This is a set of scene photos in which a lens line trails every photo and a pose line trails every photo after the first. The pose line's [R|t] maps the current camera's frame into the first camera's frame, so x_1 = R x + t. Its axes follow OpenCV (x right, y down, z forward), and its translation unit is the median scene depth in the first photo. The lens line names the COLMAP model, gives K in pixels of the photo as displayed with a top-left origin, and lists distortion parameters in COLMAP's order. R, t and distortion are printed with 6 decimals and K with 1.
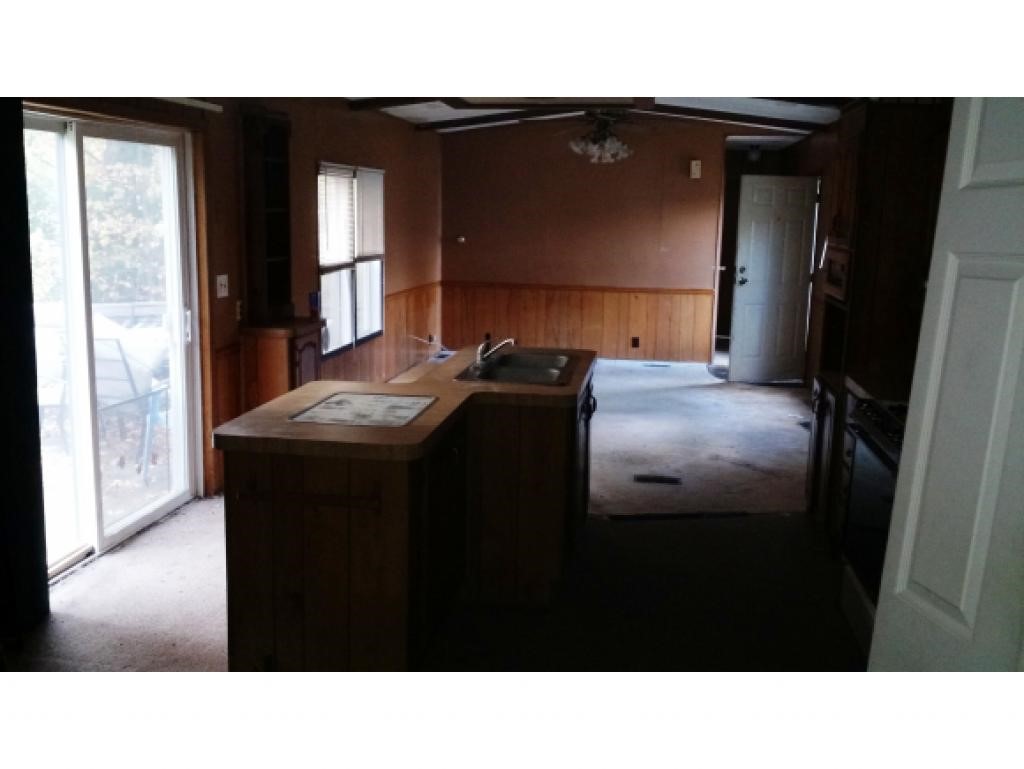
lens RADIAL K [[951.2, 0, 510.3], [0, 951.2, 381.1], [0, 0, 1]] dist [0.100150, -0.242039]
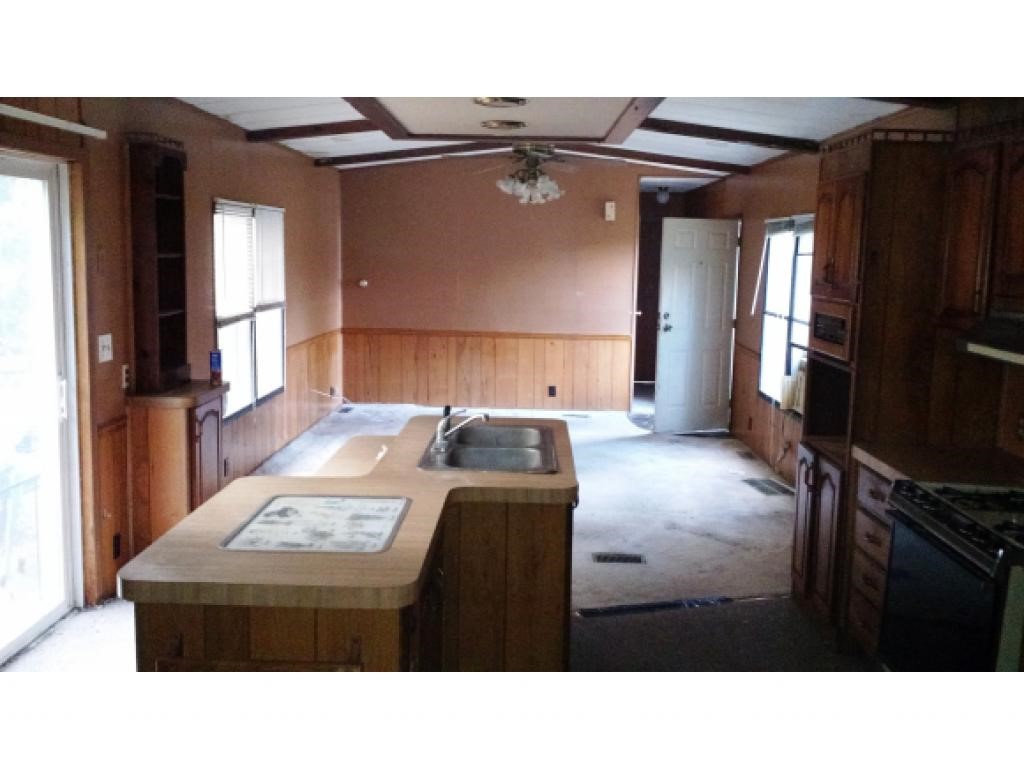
lens RADIAL K [[951.2, 0, 515.8], [0, 951.2, 382.8], [0, 0, 1]] dist [0.100150, -0.242039]
pose [[0.991071, -0.015958, 0.132375, -0.044605], [0.020902, 0.999132, -0.036041, -0.023564], [-0.131685, 0.038486, 0.990544, 0.100685]]
